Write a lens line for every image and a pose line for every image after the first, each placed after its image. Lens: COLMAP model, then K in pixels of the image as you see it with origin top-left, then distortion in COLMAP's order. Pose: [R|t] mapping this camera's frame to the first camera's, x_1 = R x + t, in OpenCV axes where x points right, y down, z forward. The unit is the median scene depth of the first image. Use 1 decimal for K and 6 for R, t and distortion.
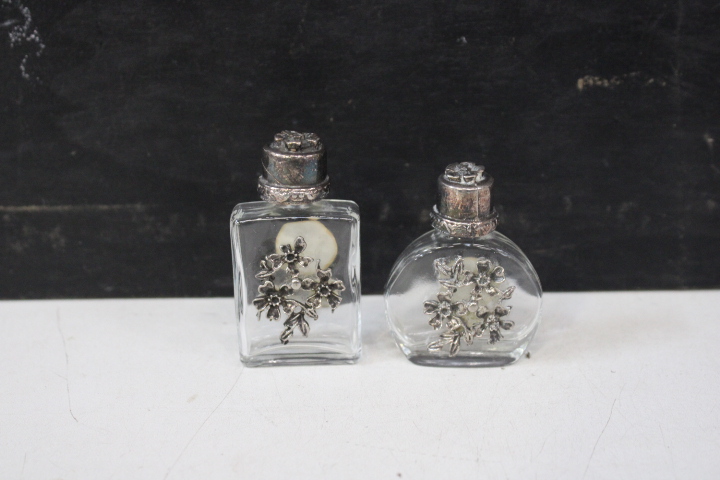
lens RADIAL K [[1063.3, 0, 361.3], [0, 1063.3, 240.1], [0, 0, 1]] dist [-0.026021, 0.000000]
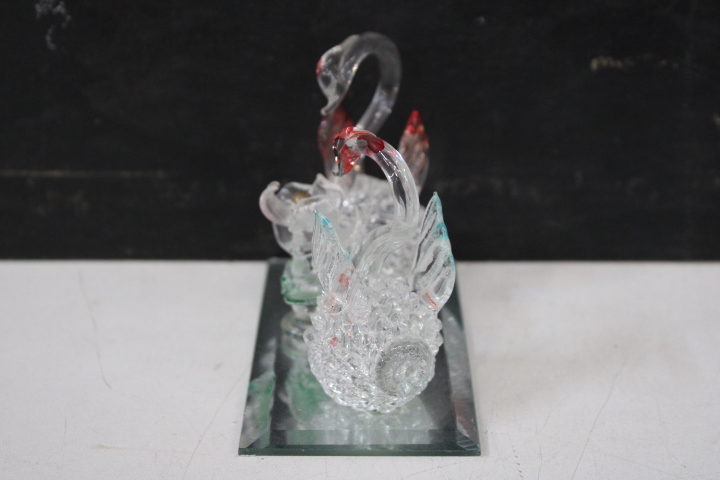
lens RADIAL K [[1212.3, 0, 361.8], [0, 1212.3, 221.5], [0, 0, 1]] dist [0.006086, 0.000000]
pose [[0.999835, 0.016318, 0.007982, -0.024797], [-0.016837, 0.997410, 0.069925, -0.072927], [-0.006820, -0.070048, 0.997520, -0.175044]]
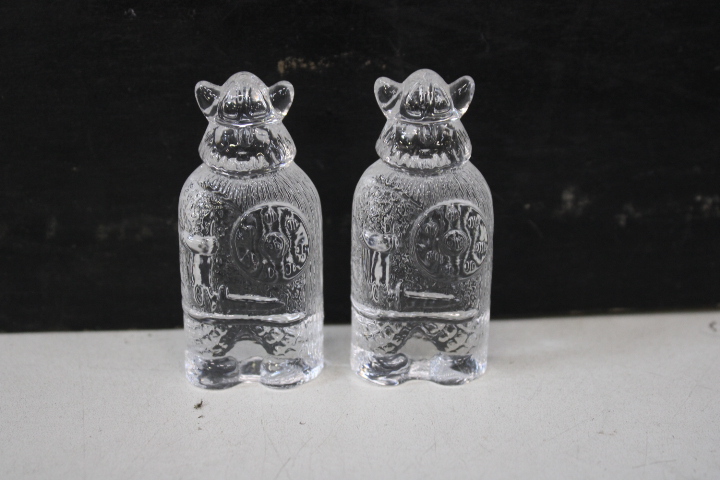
lens RADIAL K [[1192.5, 0, 349.0], [0, 1192.5, 235.3], [0, 0, 1]] dist [-0.000169, 0.000000]
pose [[0.999067, -0.008061, 0.042430, 0.215680], [0.009609, 0.999291, -0.036390, 0.014656], [-0.042107, 0.036764, 0.998436, 0.092251]]
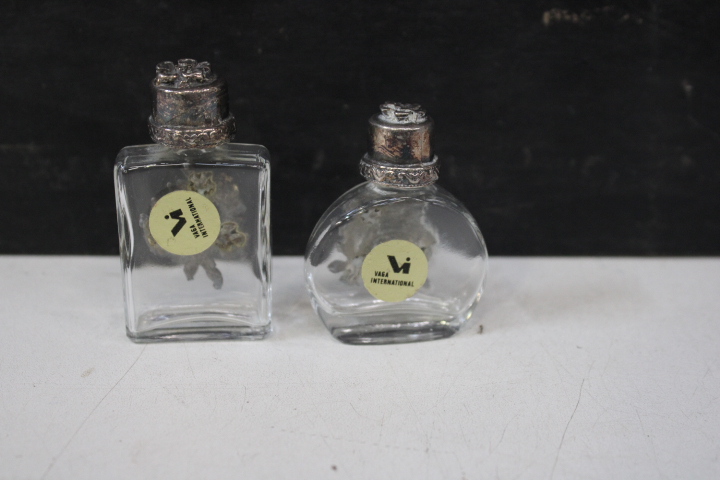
lens RADIAL K [[1063.3, 0, 357.1], [0, 1063.3, 237.6], [0, 0, 1]] dist [-0.026021, 0.000000]
pose [[0.997477, 0.019040, 0.068382, -0.005243], [-0.020740, 0.999491, 0.024235, 0.015420], [-0.067886, -0.025592, 0.997365, 0.133310]]
